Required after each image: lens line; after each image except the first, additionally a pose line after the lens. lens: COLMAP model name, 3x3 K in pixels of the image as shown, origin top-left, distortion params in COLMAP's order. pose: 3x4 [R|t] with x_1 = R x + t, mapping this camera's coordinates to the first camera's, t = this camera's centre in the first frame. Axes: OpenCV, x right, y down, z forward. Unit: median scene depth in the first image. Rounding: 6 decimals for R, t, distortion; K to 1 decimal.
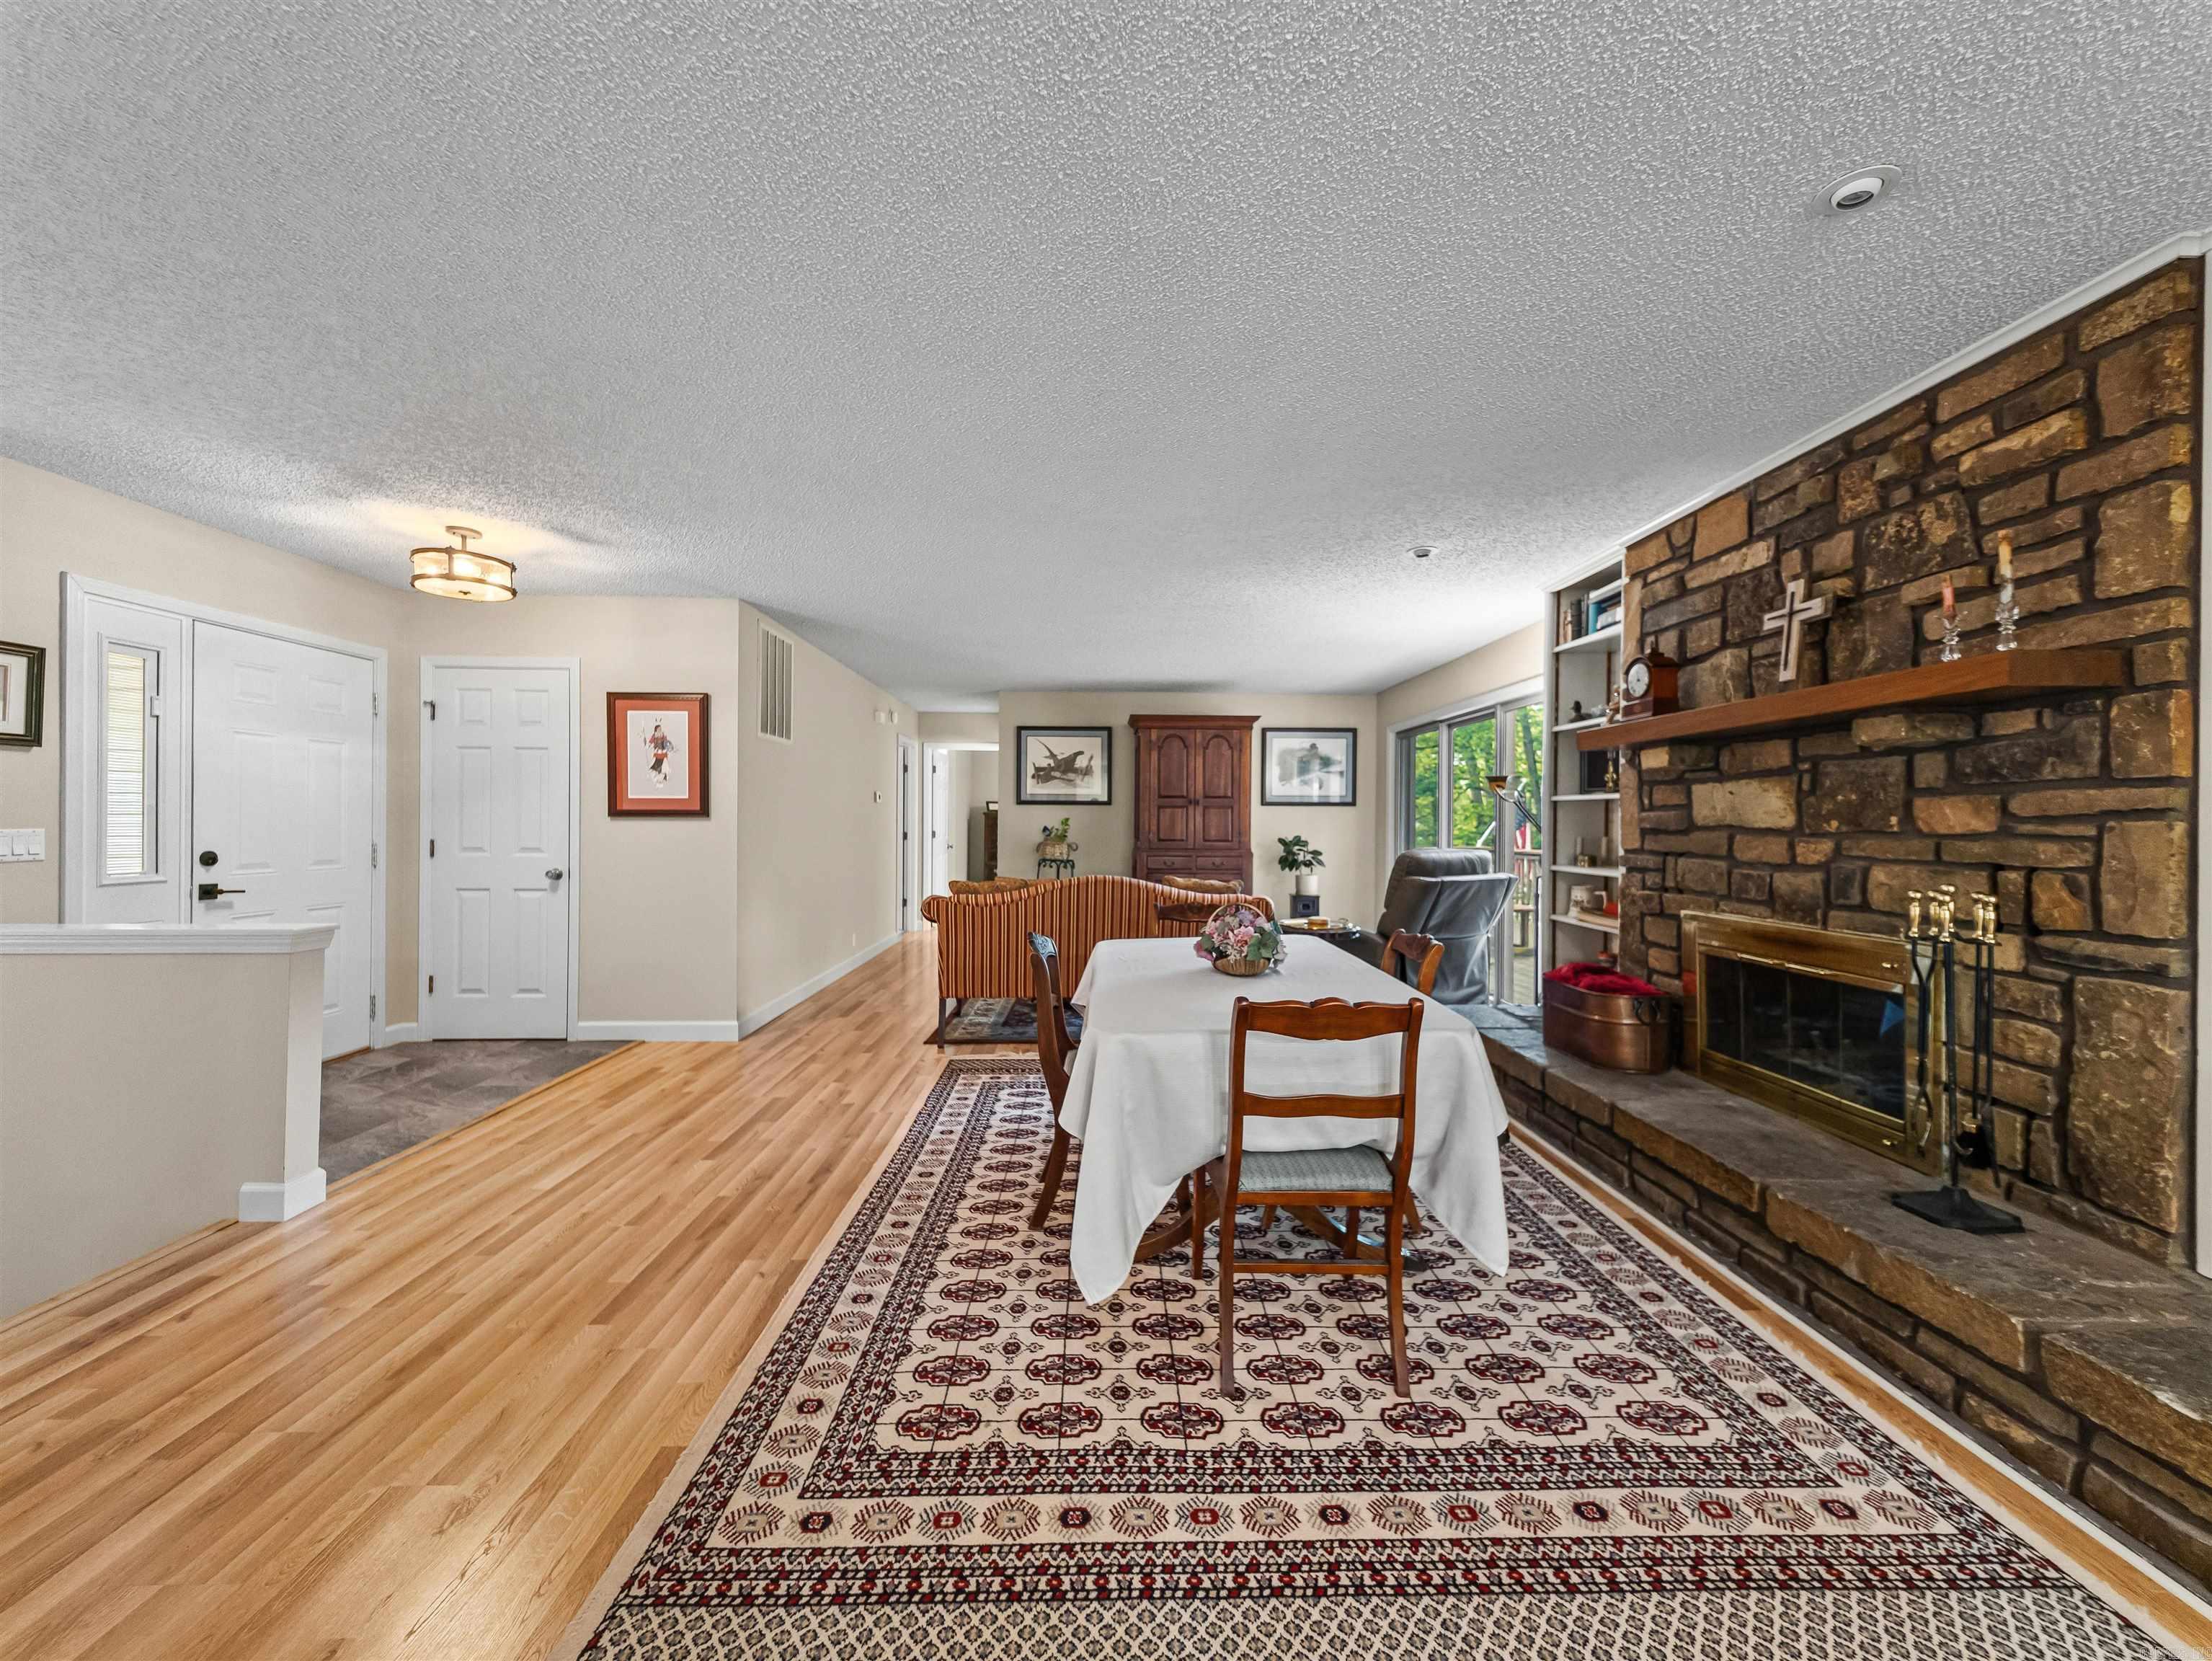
lens RADIAL K [[851.4, 0, 1106.0], [0, 851.4, 830.5], [0, 0, 1]] dist [0.021389, -0.006072]
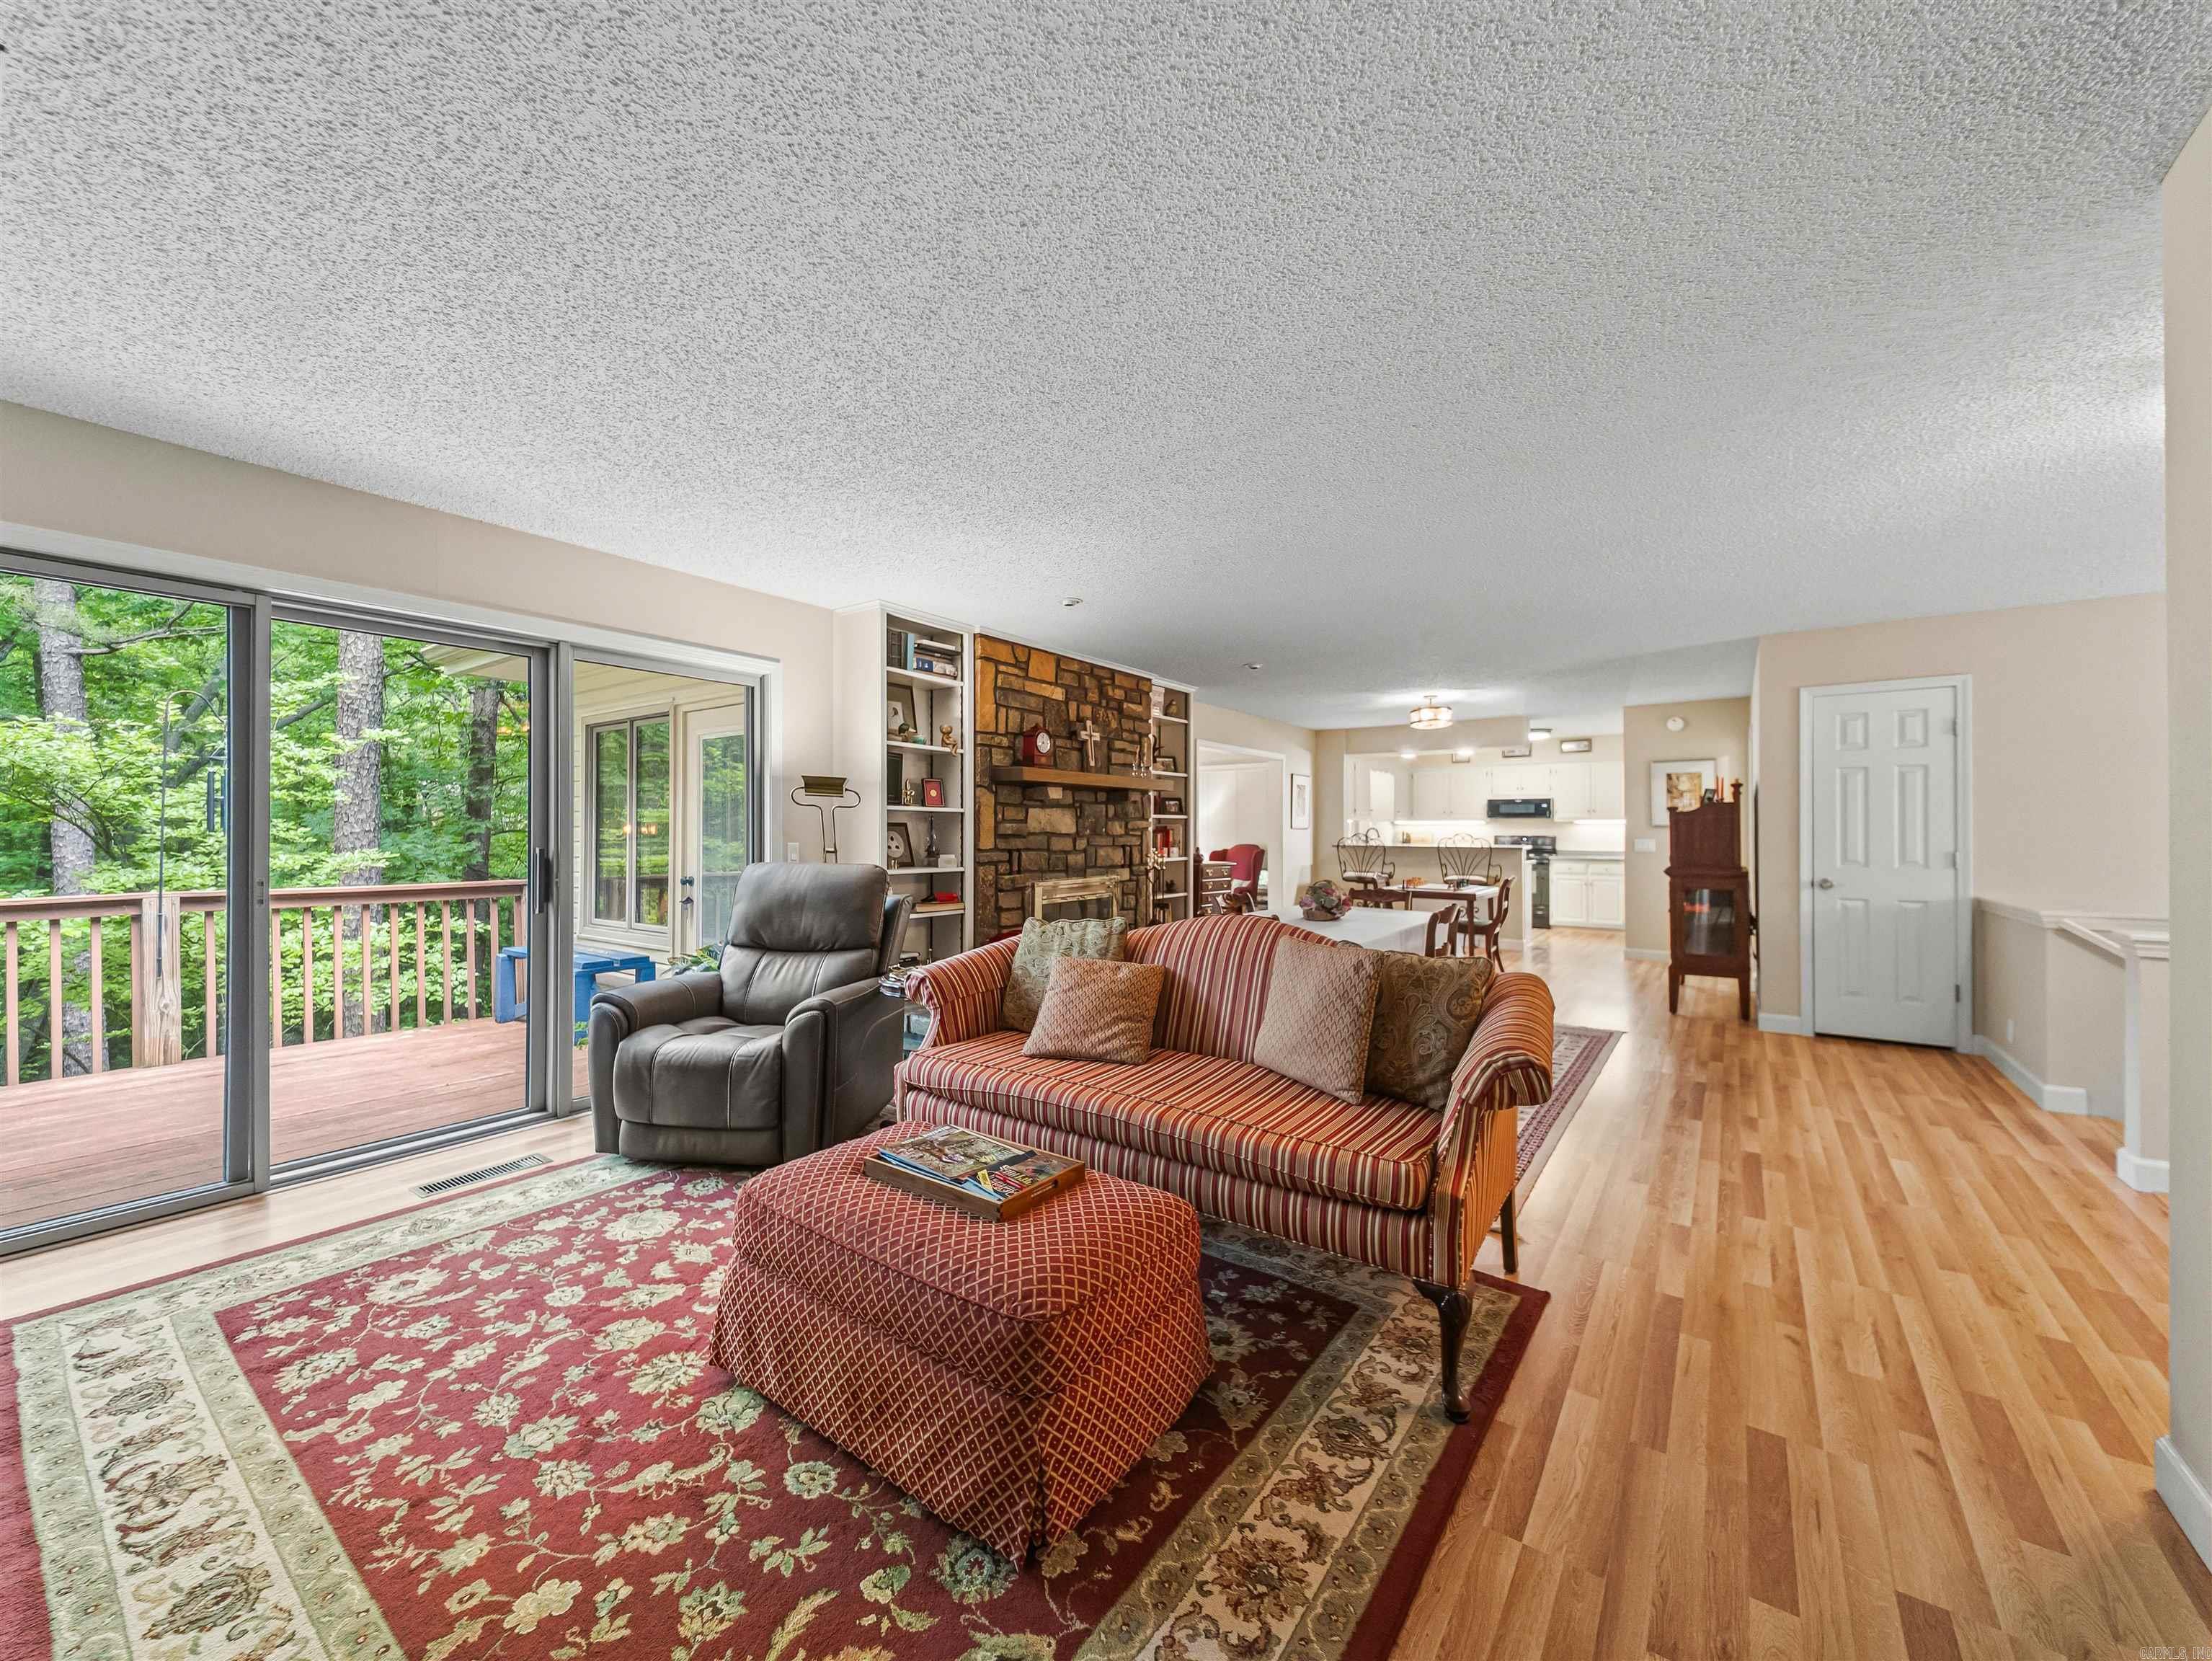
lens RADIAL K [[851.4, 0, 1106.0], [0, 851.4, 830.5], [0, 0, 1]] dist [0.021389, -0.006072]
pose [[-0.800326, -0.007809, 0.599514, -0.362571], [-0.002010, 0.999944, 0.010343, -0.022182], [-0.599562, 0.007073, -0.800297, 1.846238]]
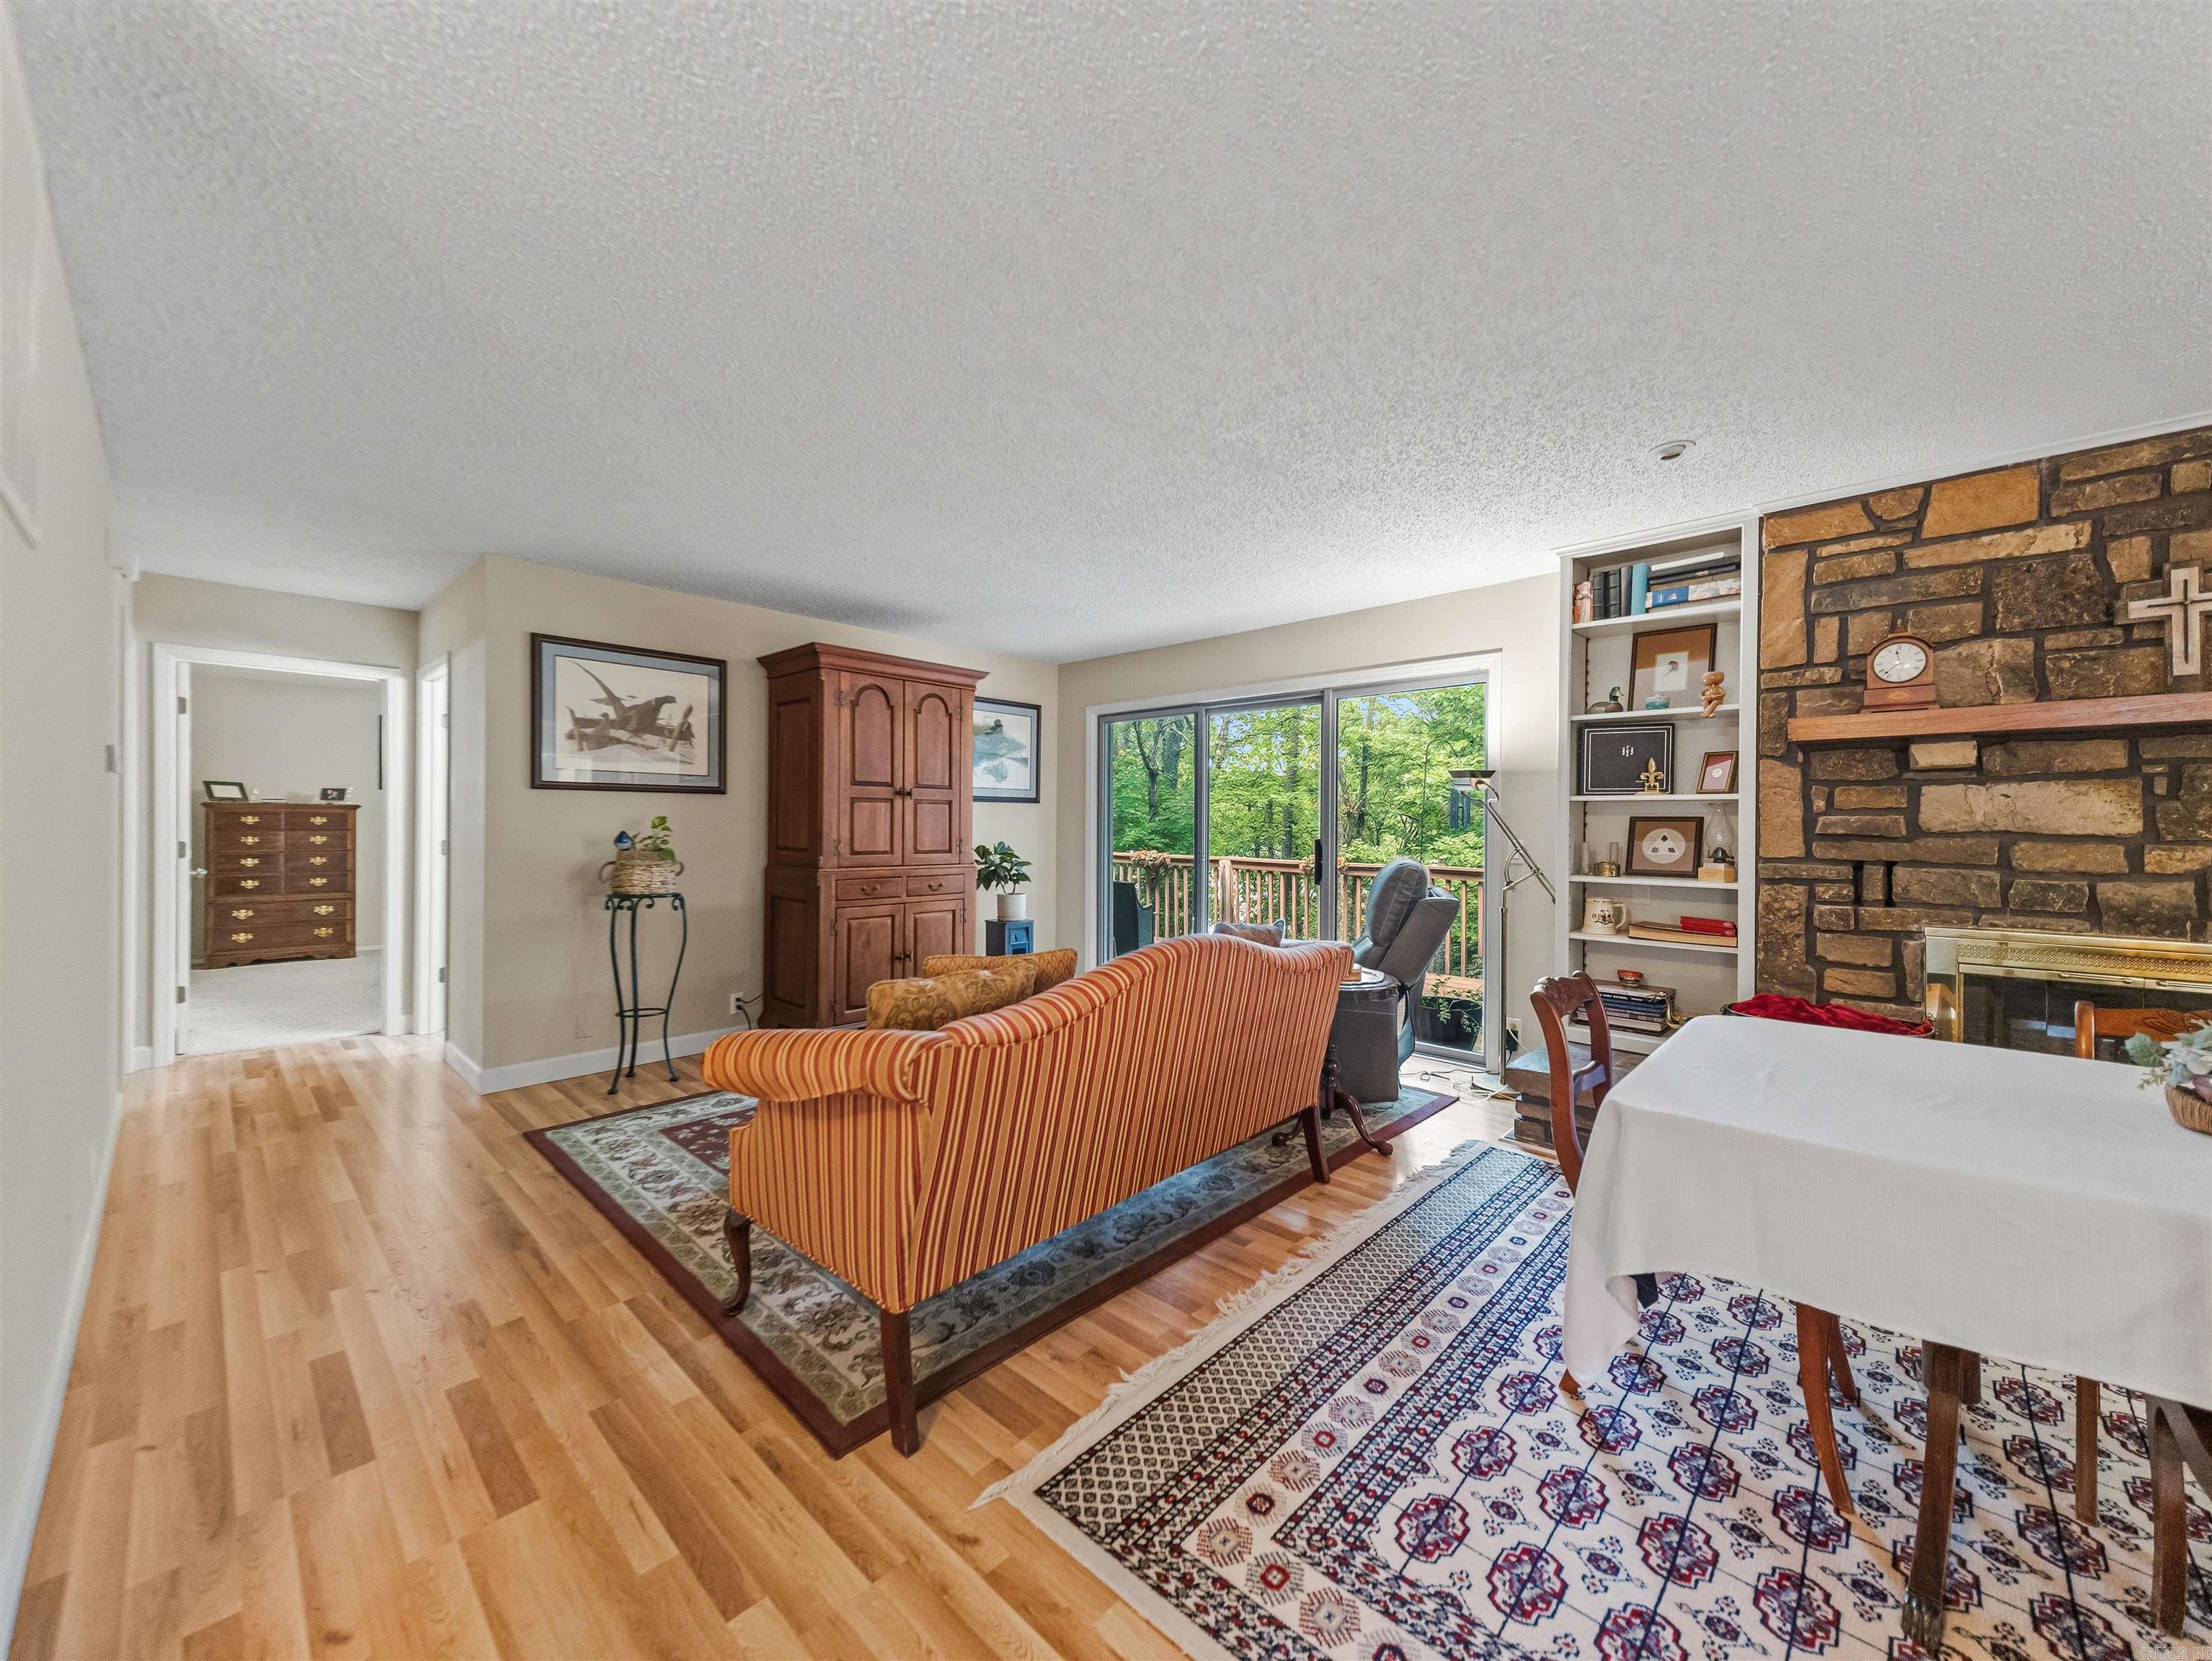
lens RADIAL K [[851.4, 0, 1106.0], [0, 851.4, 830.5], [0, 0, 1]] dist [0.021389, -0.006072]
pose [[0.698568, -0.006560, 0.715513, -0.463941], [0.005327, 0.999978, 0.003967, -0.011873], [-0.715524, 0.001040, 0.698588, 0.805427]]
